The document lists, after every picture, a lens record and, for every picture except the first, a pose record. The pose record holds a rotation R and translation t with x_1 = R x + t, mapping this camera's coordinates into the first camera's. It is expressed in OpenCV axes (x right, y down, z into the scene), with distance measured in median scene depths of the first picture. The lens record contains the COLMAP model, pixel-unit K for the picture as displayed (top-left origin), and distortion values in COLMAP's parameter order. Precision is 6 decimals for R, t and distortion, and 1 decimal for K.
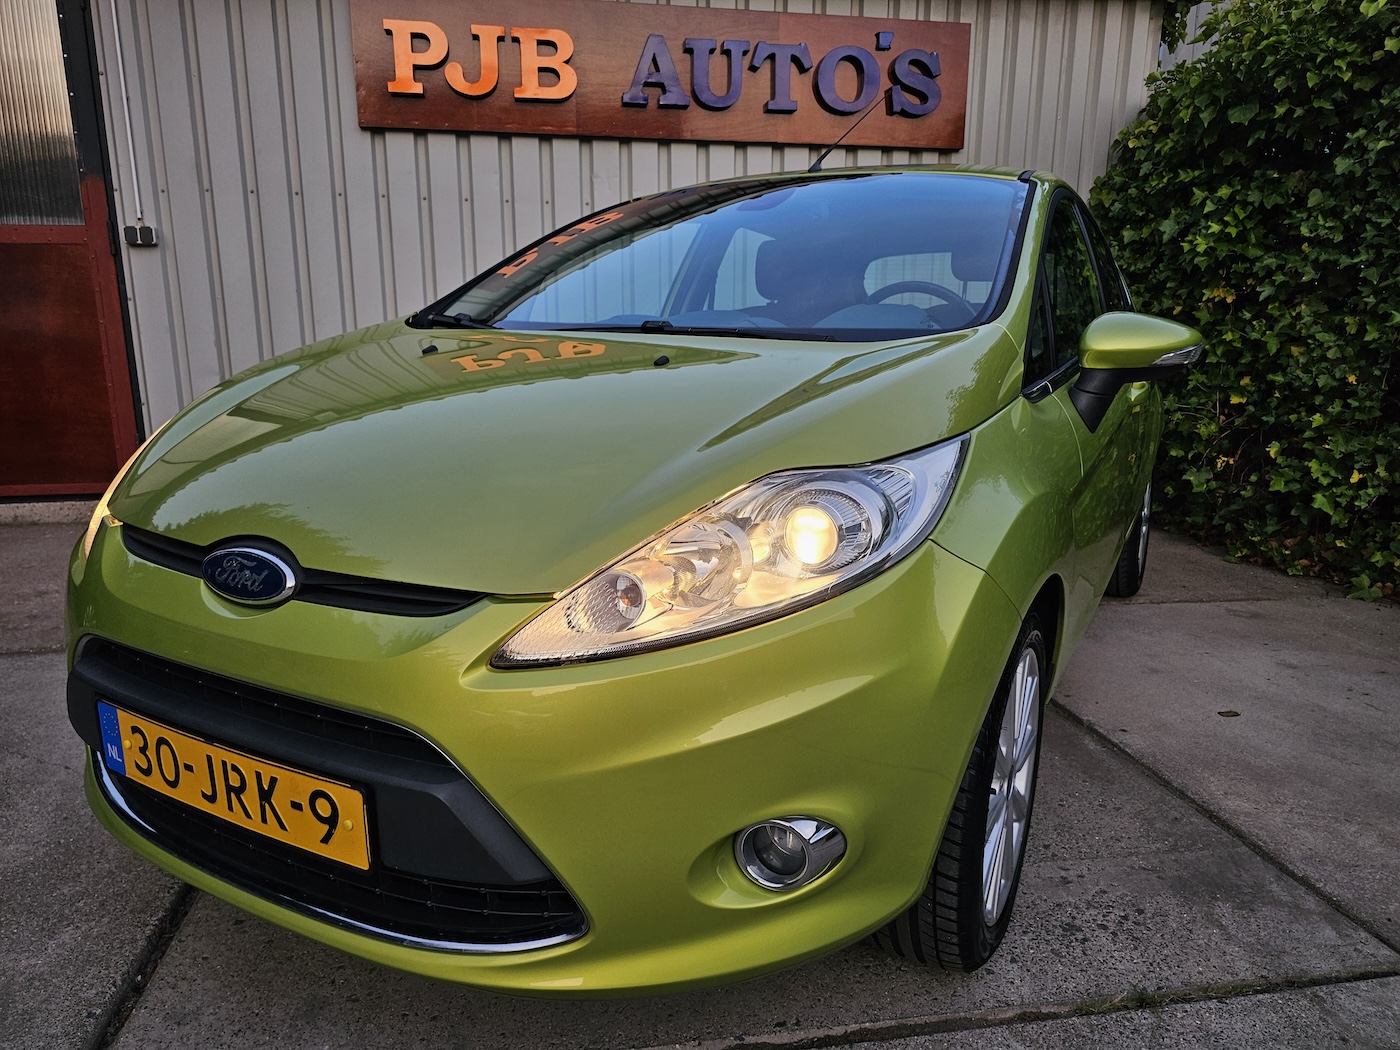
lens RADIAL K [[949.8, 0, 700.6], [0, 949.8, 534.8], [0, 0, 1]] dist [0.043463, -0.041708]
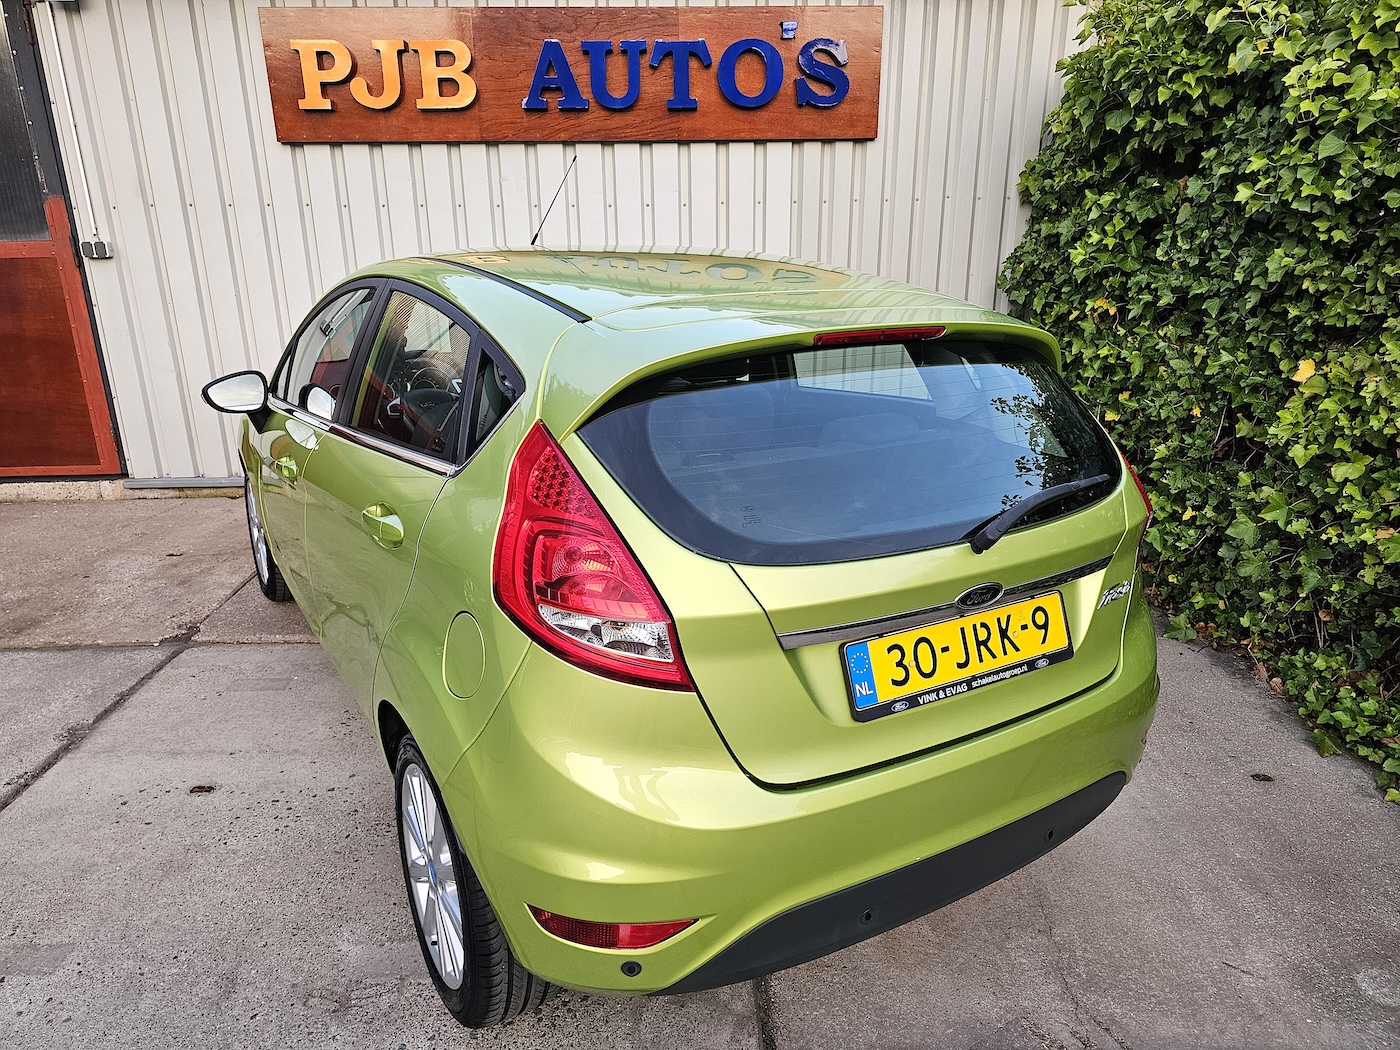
lens RADIAL K [[948.9, 0, 700.6], [0, 948.9, 534.4], [0, 0, 1]] dist [0.040180, -0.037838]
pose [[0.989305, 0.034593, -0.141701, 0.293628], [-0.019649, 0.994222, 0.105532, -0.118645], [0.144533, -0.101619, 0.984268, -0.031263]]
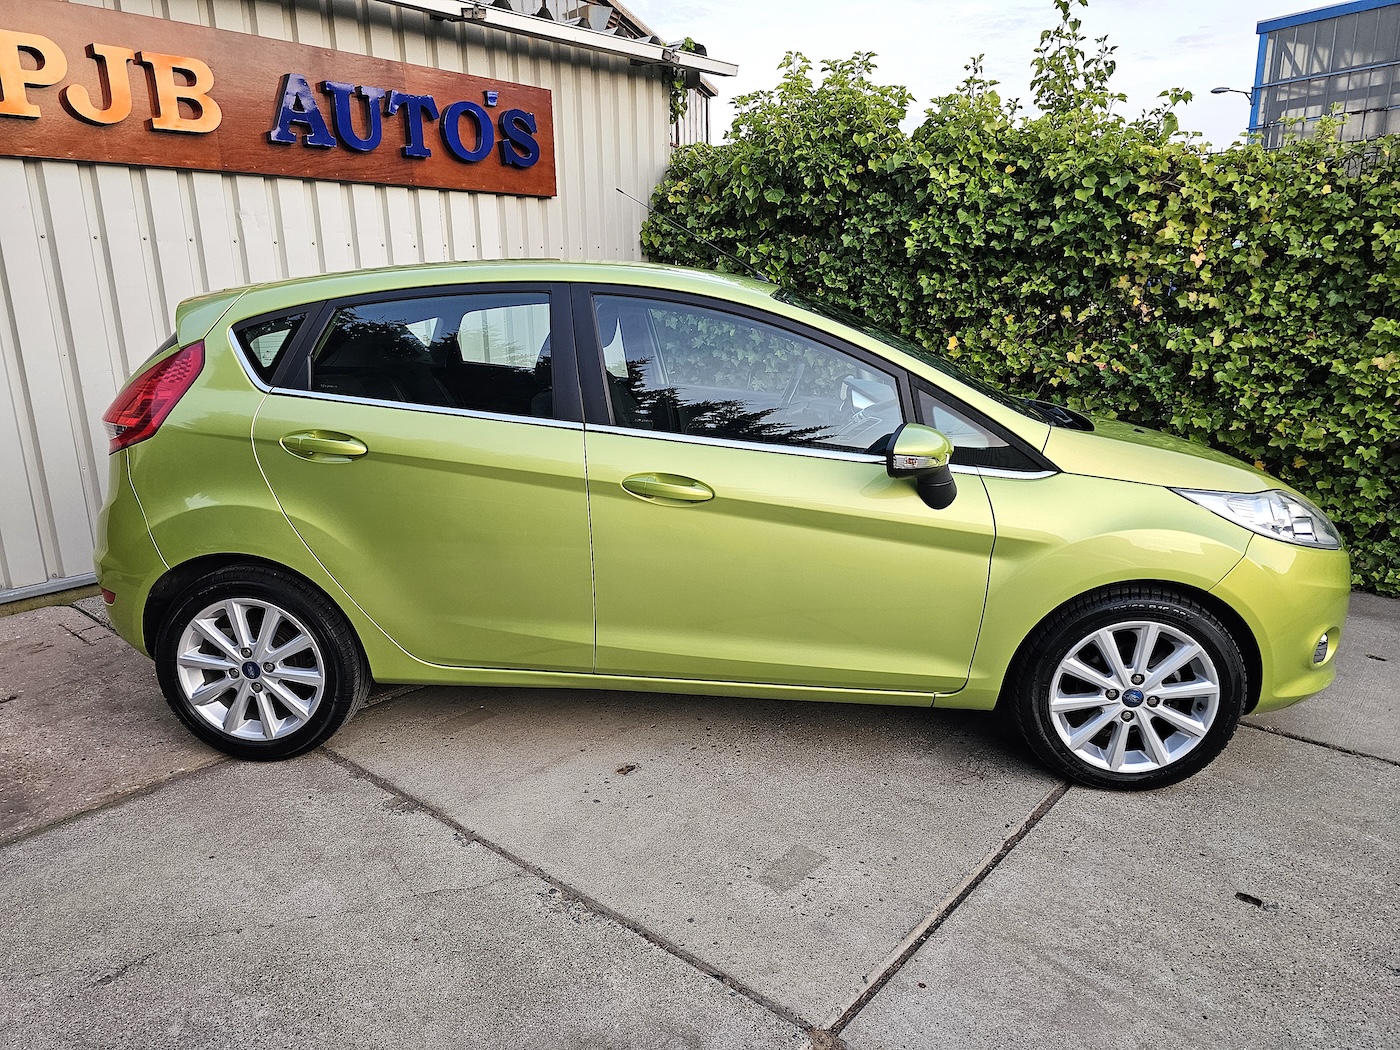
lens RADIAL K [[949.8, 0, 700.6], [0, 949.8, 534.8], [0, 0, 1]] dist [0.043463, -0.041708]
pose [[0.774211, -0.174798, 0.608311, -0.440744], [0.149943, 0.984402, 0.092032, -0.090706], [-0.614909, 0.019960, 0.788345, -0.025553]]
